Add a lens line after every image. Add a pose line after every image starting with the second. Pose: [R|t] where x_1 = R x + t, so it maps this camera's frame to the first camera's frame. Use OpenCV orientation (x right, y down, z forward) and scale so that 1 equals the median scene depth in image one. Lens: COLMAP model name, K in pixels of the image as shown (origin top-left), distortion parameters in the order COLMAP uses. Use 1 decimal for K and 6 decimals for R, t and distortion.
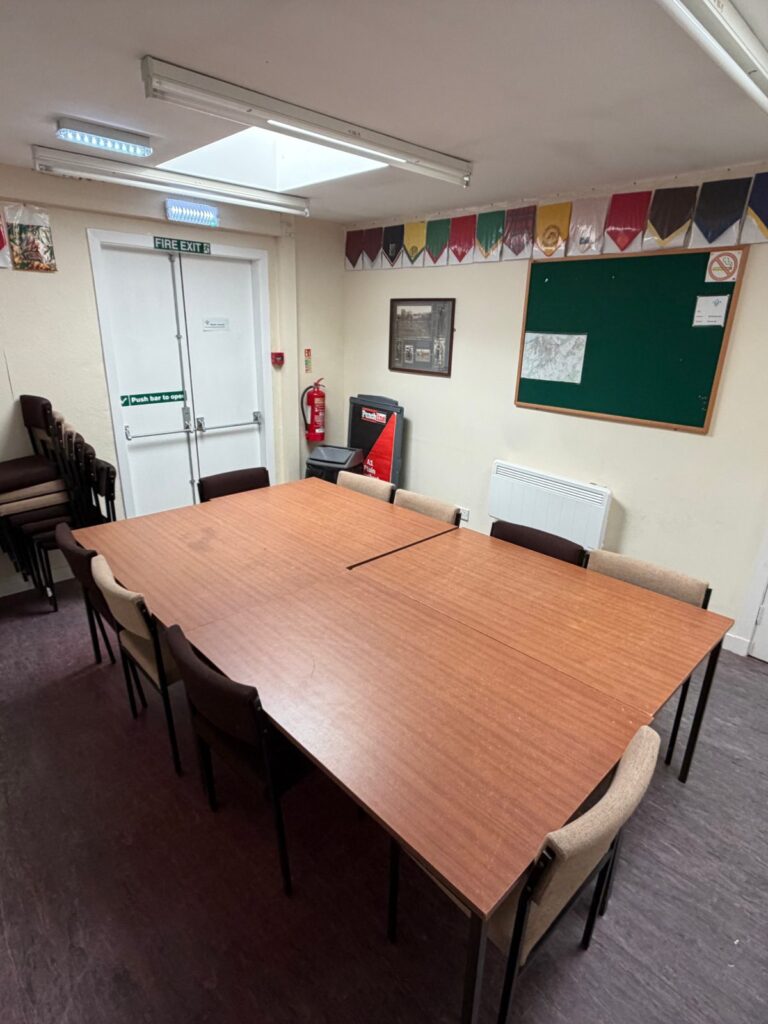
lens RADIAL K [[544.7, 0, 382.3], [0, 544.7, 509.4], [0, 0, 1]] dist [-0.007319, 0.002322]
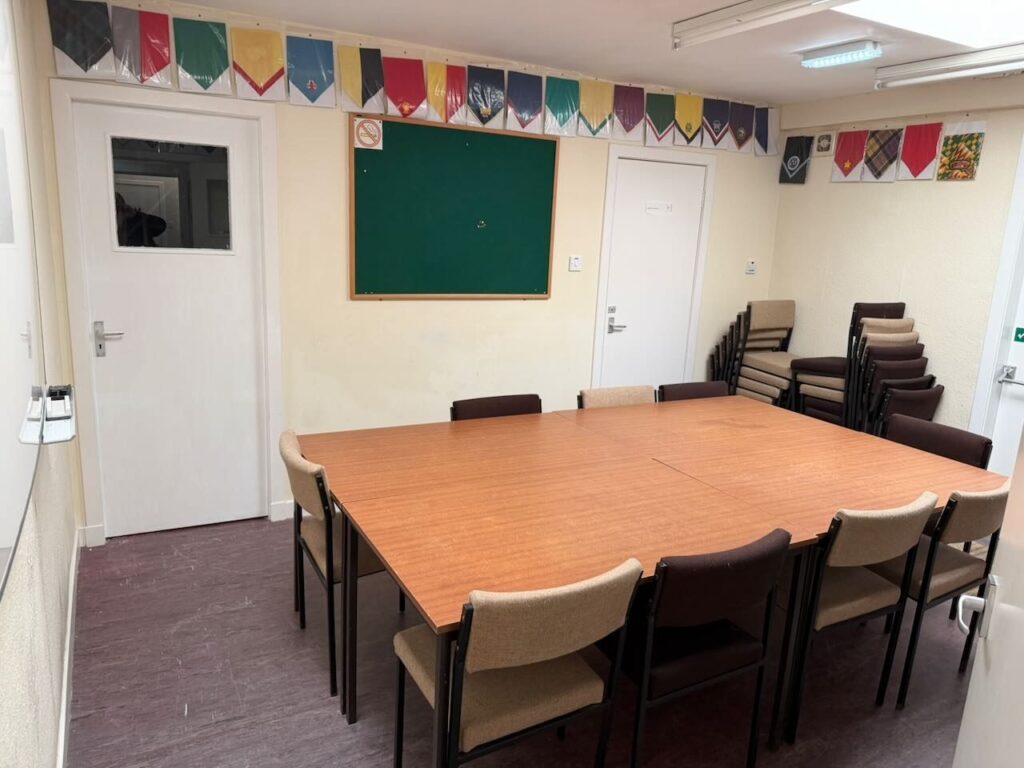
lens RADIAL K [[733.2, 0, 511.3], [0, 733.2, 384.9], [0, 0, 1]] dist [0.001382, -0.002060]
pose [[-0.259377, 0.183625, -0.948159, 1.325229], [-0.378654, 0.883818, 0.274748, -0.287757], [0.888451, 0.430287, -0.159712, 1.057832]]
